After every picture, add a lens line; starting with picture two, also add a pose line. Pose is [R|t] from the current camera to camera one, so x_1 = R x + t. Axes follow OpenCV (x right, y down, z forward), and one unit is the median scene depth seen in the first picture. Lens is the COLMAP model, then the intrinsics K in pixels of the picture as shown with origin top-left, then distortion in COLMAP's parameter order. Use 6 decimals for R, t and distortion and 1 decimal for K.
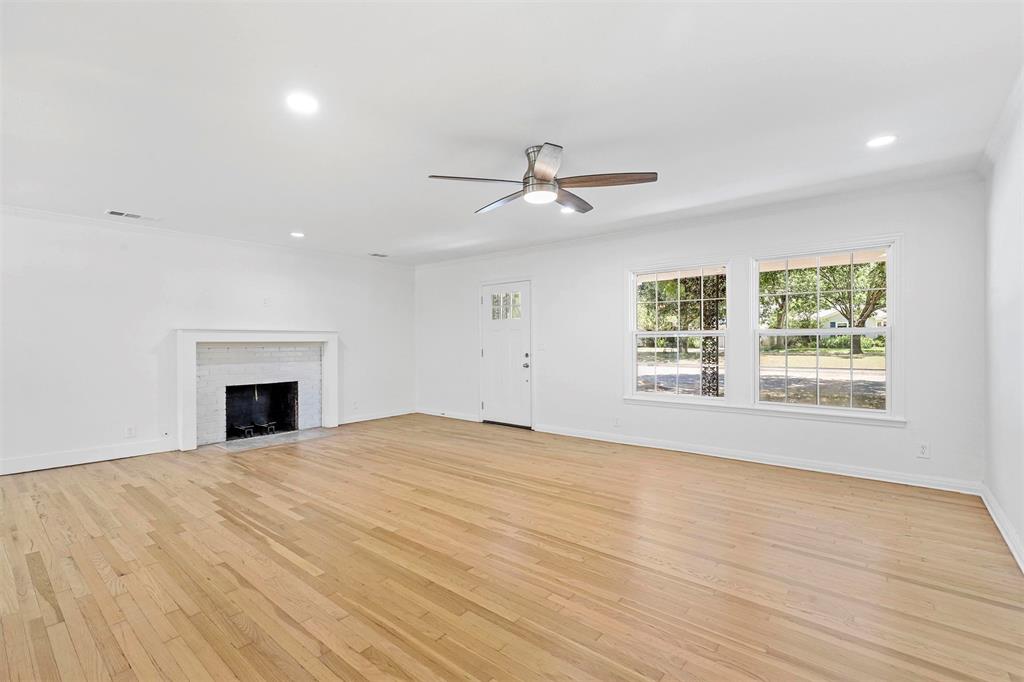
lens RADIAL K [[461.9, 0, 509.6], [0, 461.9, 343.1], [0, 0, 1]] dist [0.001192, -0.000328]
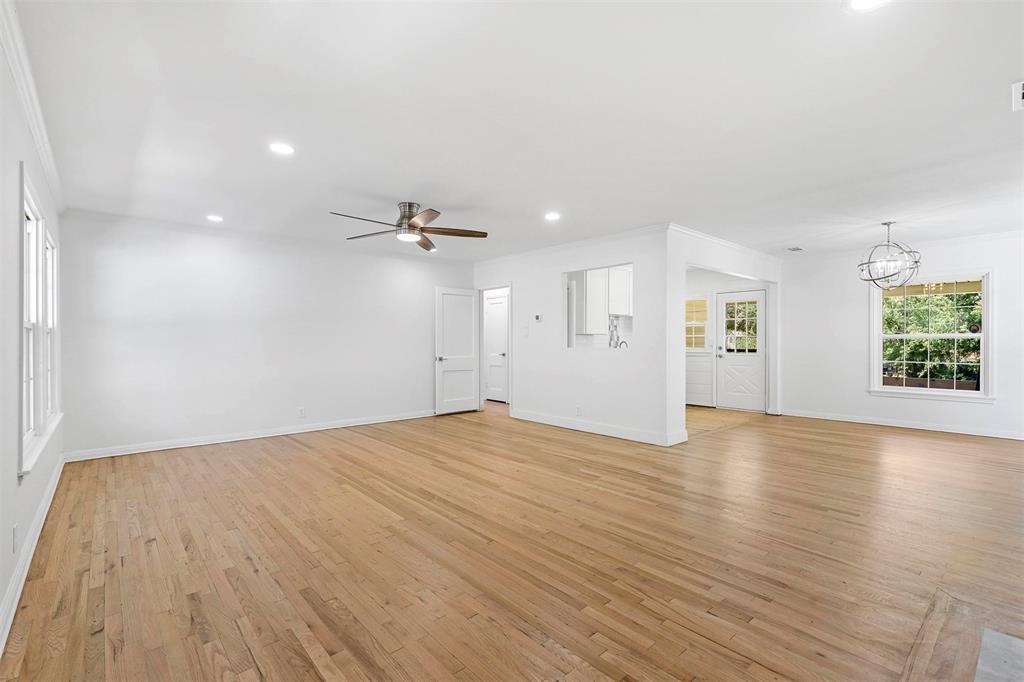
lens RADIAL K [[461.9, 0, 509.6], [0, 461.9, 343.1], [0, 0, 1]] dist [0.001192, -0.000328]
pose [[-0.988219, 0.006681, 0.152903, -0.366206], [0.007567, 0.999958, 0.005218, 0.000458], [-0.152862, 0.006313, -0.988227, 1.904782]]
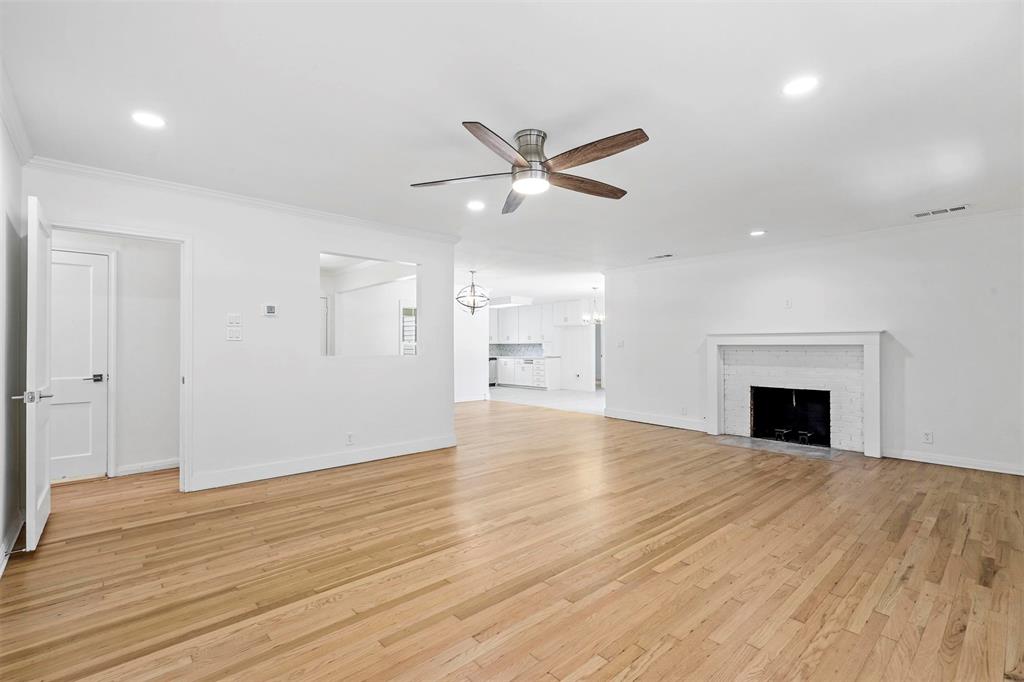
lens RADIAL K [[461.9, 0, 509.6], [0, 461.9, 343.1], [0, 0, 1]] dist [0.001192, -0.000328]
pose [[-0.137992, -0.003014, -0.990429, 0.785322], [-0.002836, 0.999992, -0.002648, -0.004292], [0.990429, 0.002443, -0.137999, 0.879502]]
